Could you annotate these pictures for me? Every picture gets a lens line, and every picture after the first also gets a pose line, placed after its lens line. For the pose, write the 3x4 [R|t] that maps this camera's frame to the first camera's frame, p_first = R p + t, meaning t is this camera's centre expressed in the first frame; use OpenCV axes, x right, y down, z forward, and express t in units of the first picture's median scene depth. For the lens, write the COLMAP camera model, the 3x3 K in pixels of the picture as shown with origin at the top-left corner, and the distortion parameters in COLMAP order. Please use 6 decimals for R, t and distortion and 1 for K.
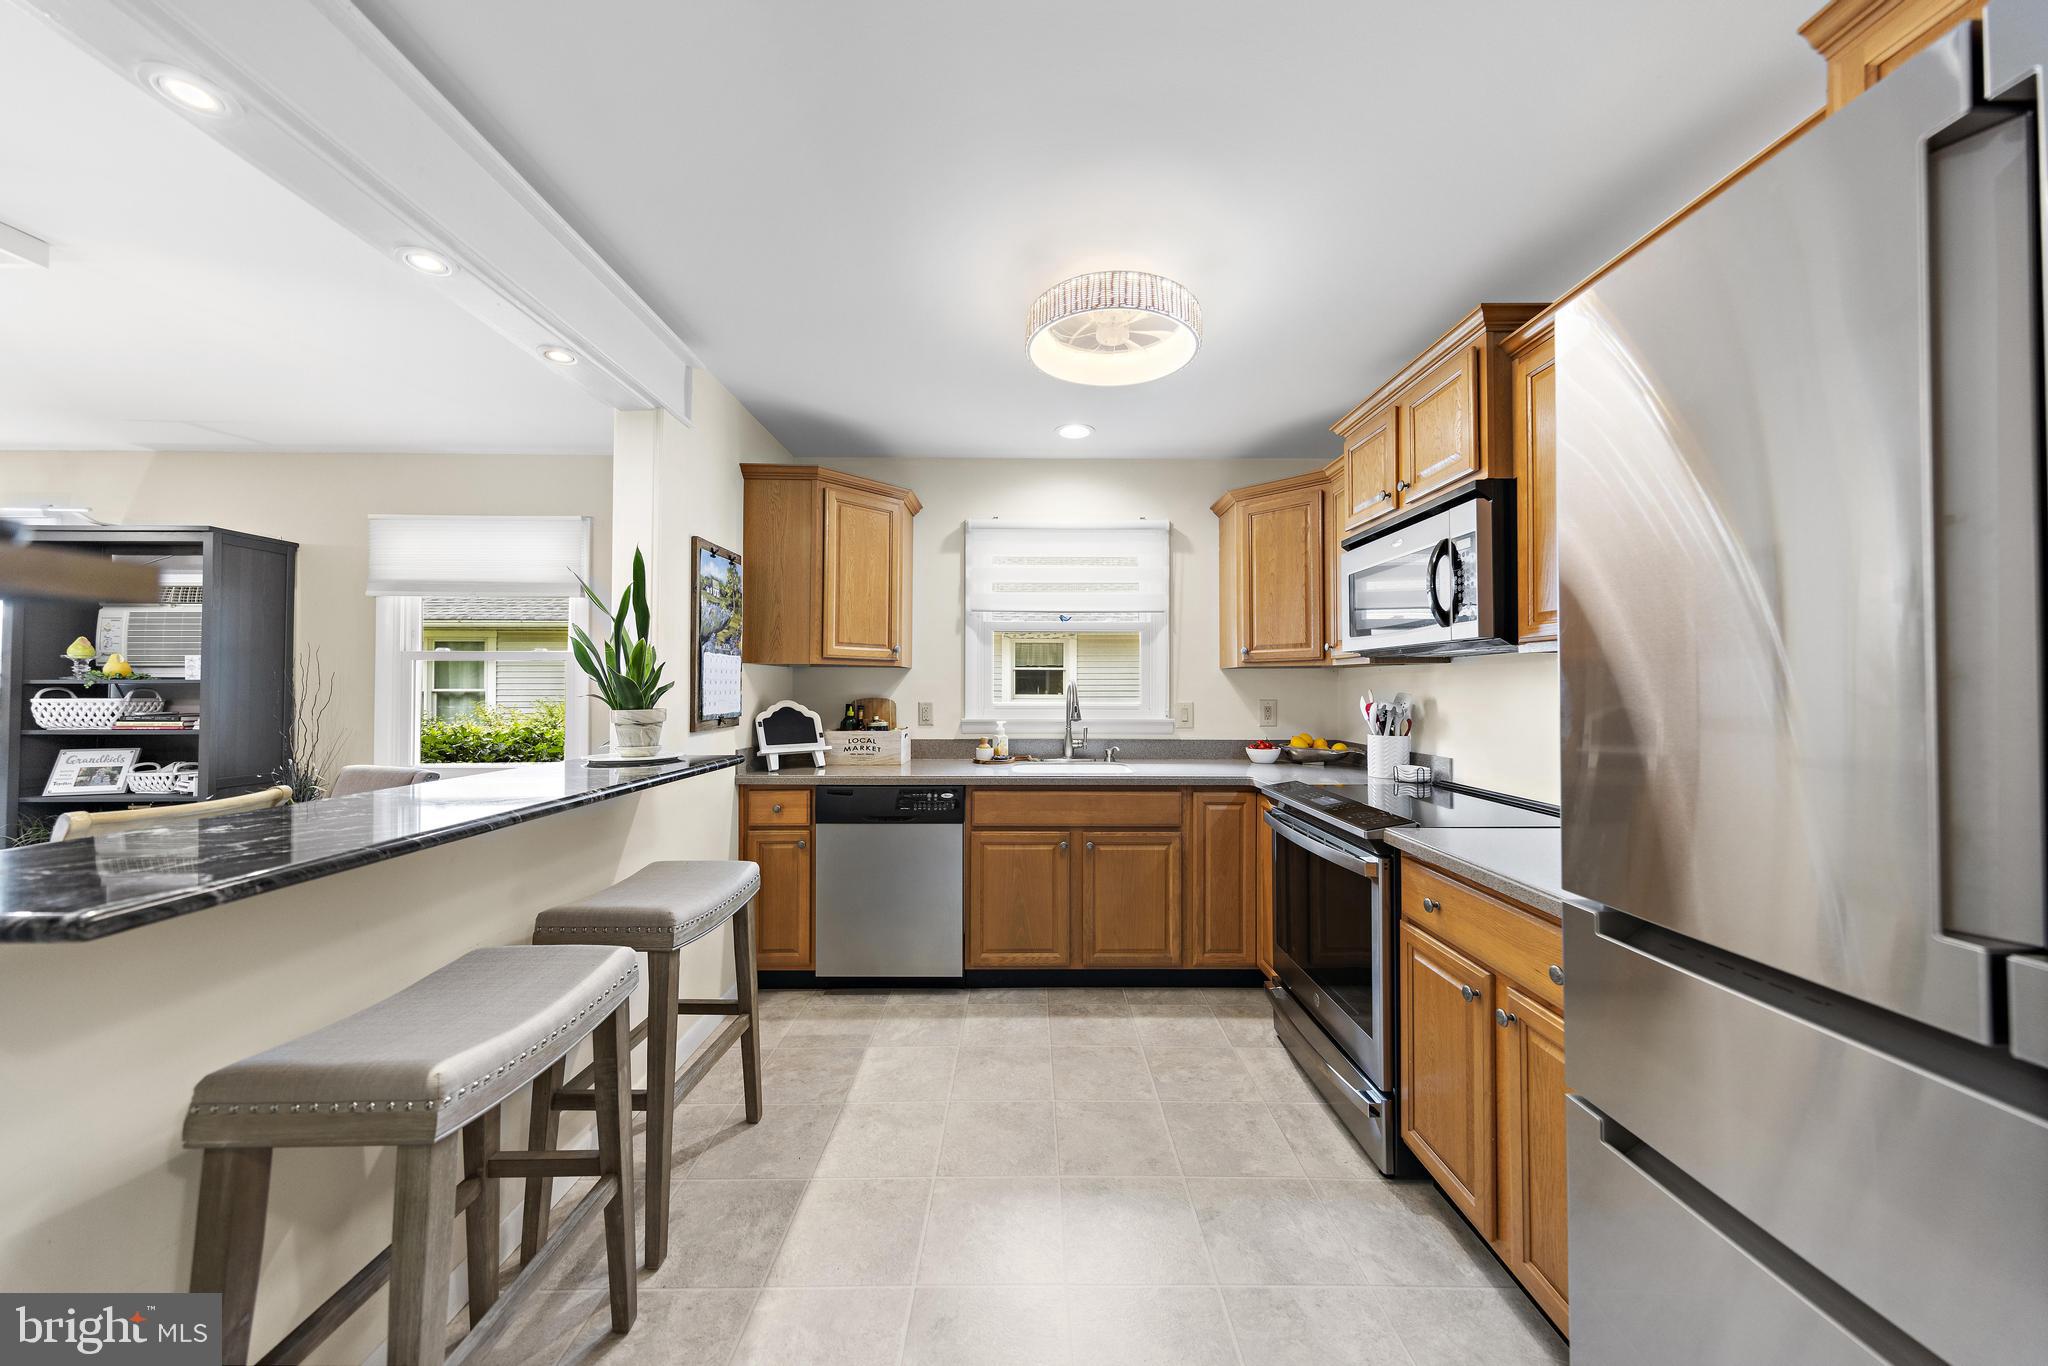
lens RADIAL K [[693.4, 0, 1020.4], [0, 693.4, 681.2], [0, 0, 1]] dist [0.008573, -0.000755]
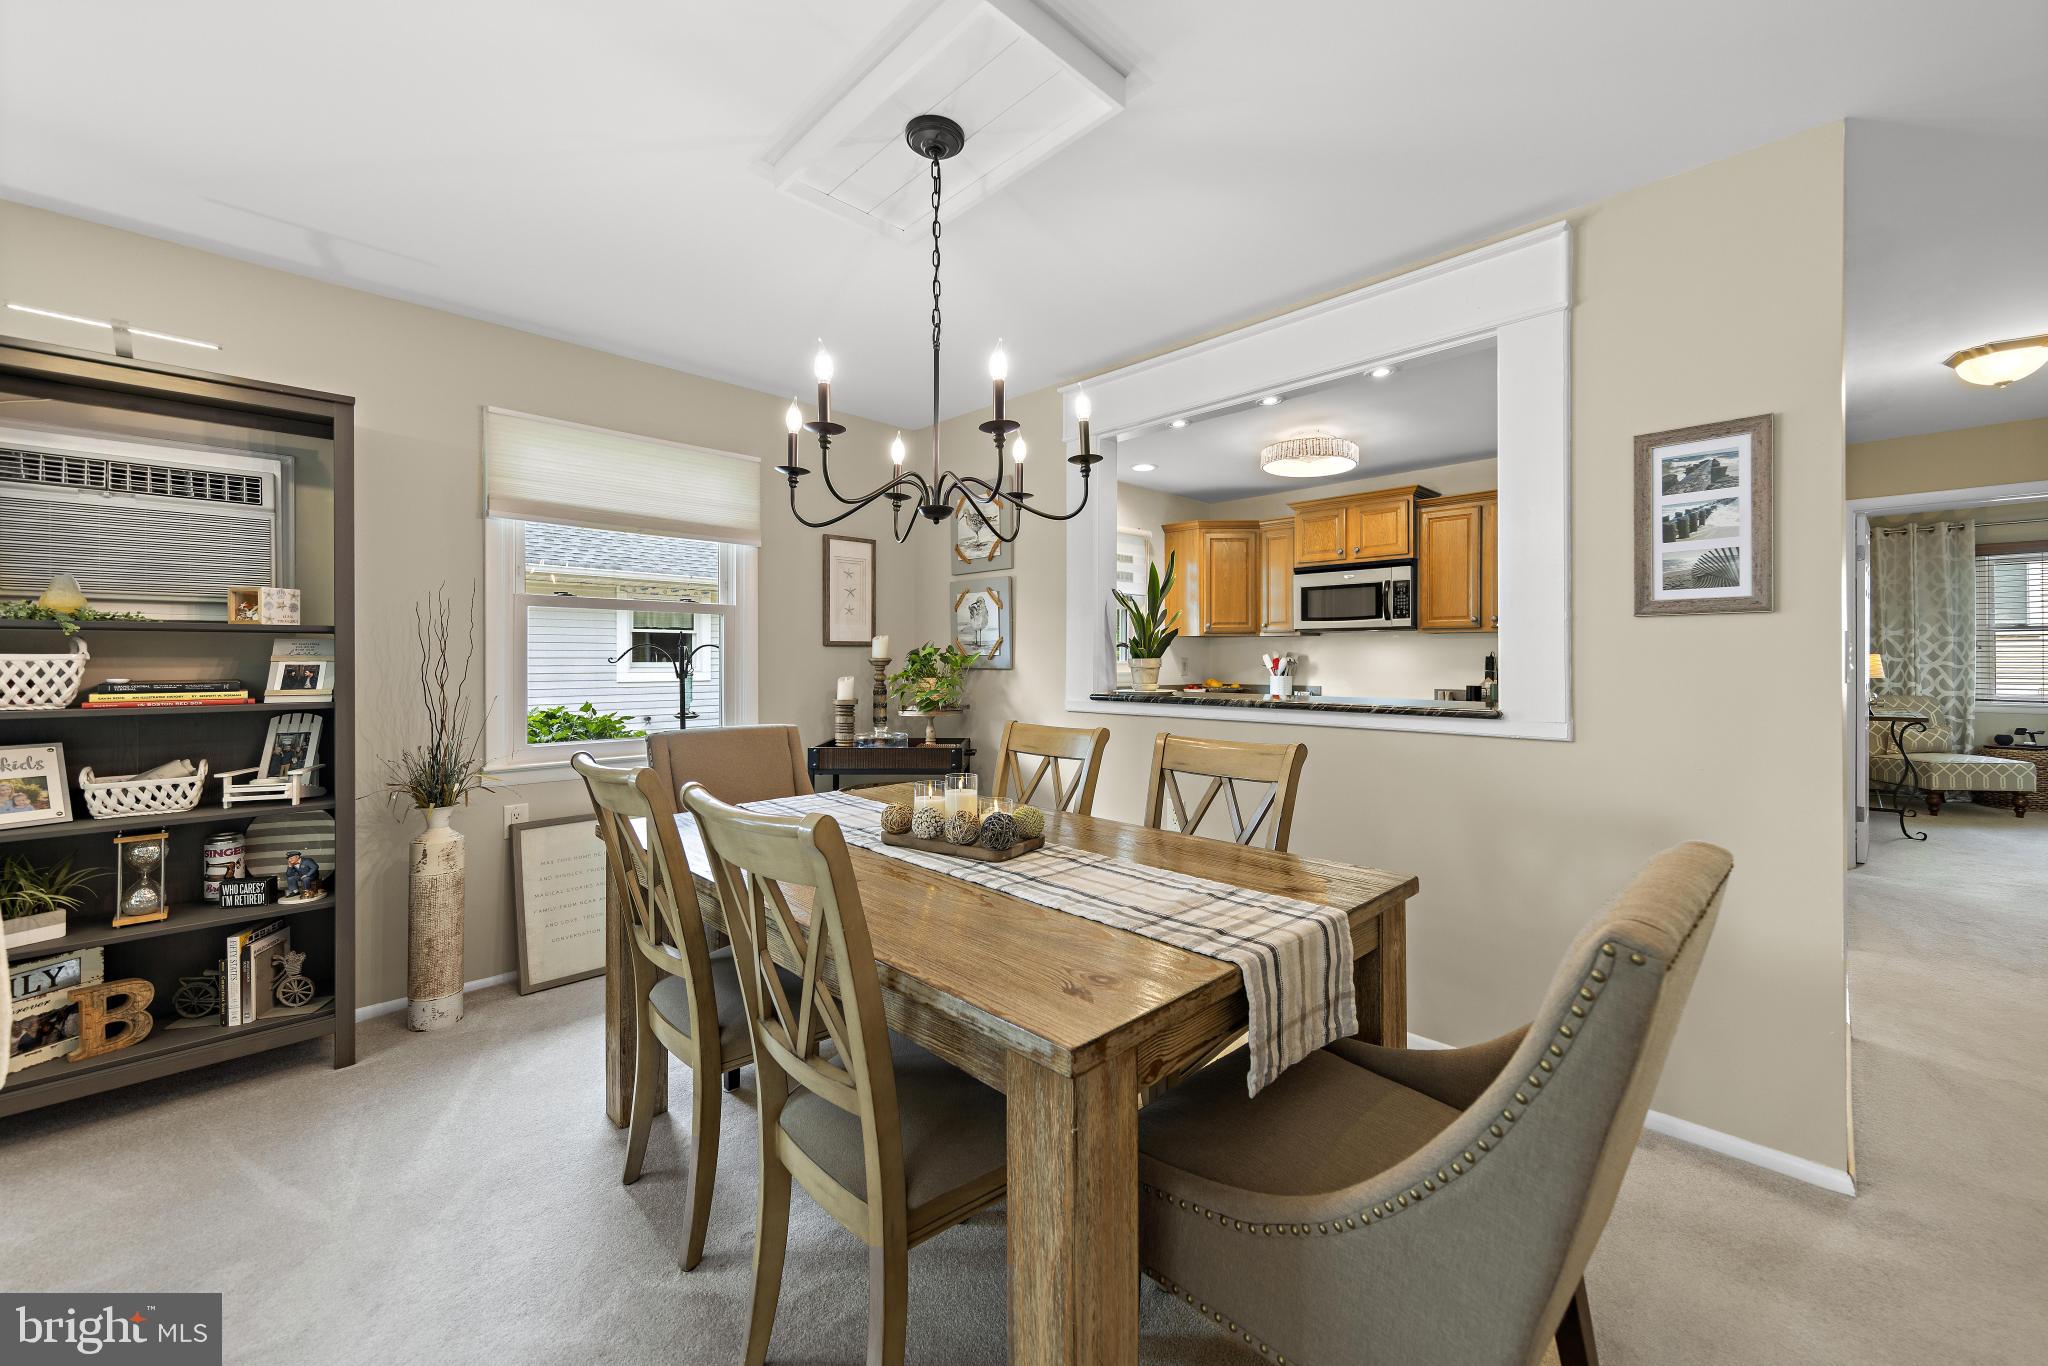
lens RADIAL K [[777.7, 0, 1052.7], [0, 777.7, 663.7], [0, 0, 1]] dist [0.006226, -0.000477]
pose [[0.709697, -0.006148, 0.704480, -1.242819], [-0.005080, 0.999891, 0.013843, 0.020915], [-0.704489, -0.013403, 0.709589, -0.004149]]
